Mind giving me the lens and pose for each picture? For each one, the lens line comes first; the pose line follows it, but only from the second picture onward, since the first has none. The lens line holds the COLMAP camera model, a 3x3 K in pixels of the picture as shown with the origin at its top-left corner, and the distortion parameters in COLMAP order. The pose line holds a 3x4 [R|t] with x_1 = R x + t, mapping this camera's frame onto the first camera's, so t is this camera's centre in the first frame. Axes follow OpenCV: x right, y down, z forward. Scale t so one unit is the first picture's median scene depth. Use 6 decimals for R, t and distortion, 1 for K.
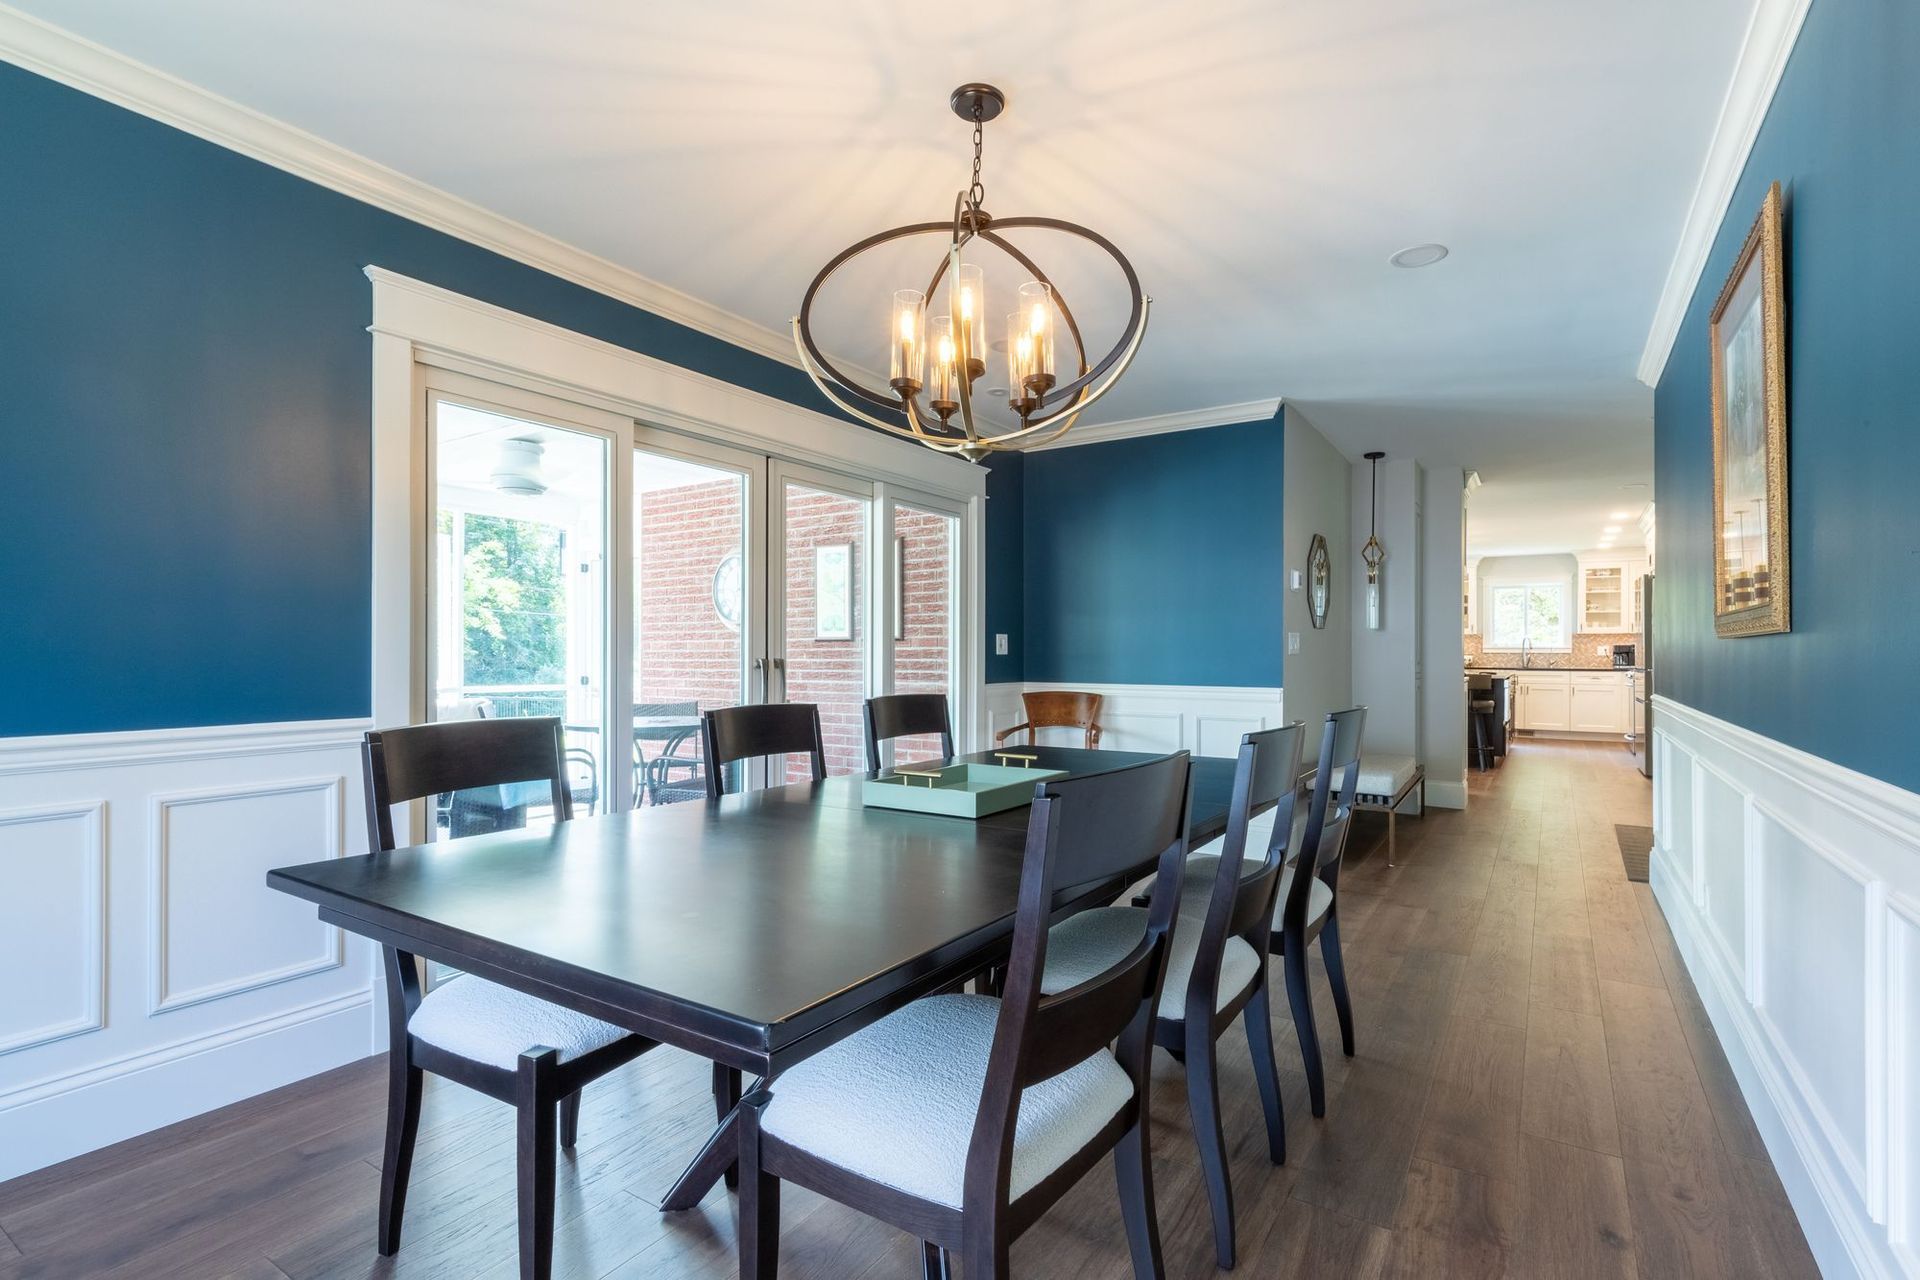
lens RADIAL K [[885.0, 0, 1002.4], [0, 885.0, 650.1], [0, 0, 1]] dist [0.000508, -0.000159]
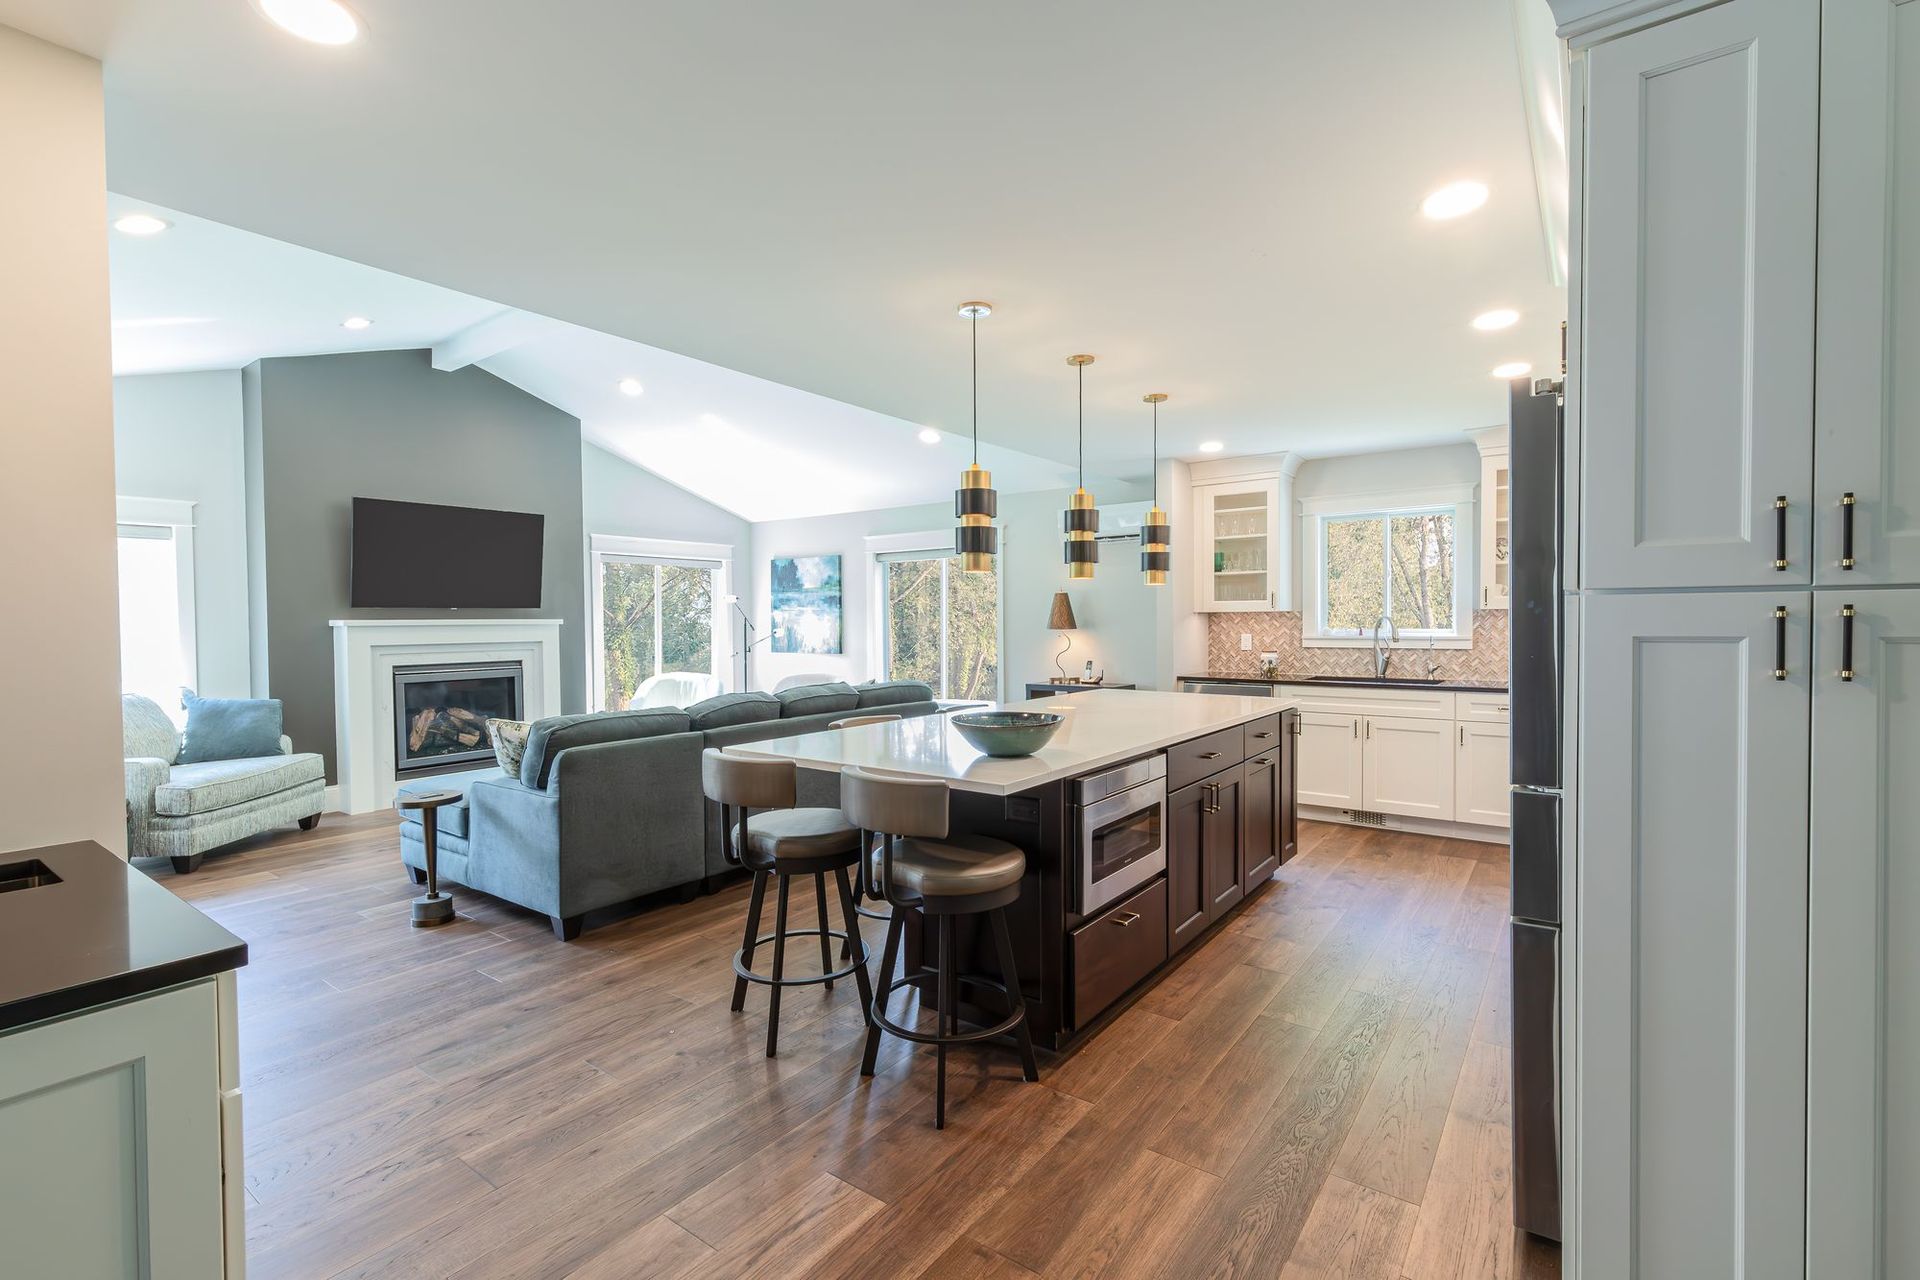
lens RADIAL K [[857.6, 0, 960.0], [0, 857.6, 640.0], [0, 0, 1]] dist [0.002489, -0.000051]
pose [[0.997068, -0.008975, -0.075993, 0.408719], [0.010911, 0.999625, 0.025098, -0.016722], [0.075739, -0.025854, 0.996792, 0.523359]]
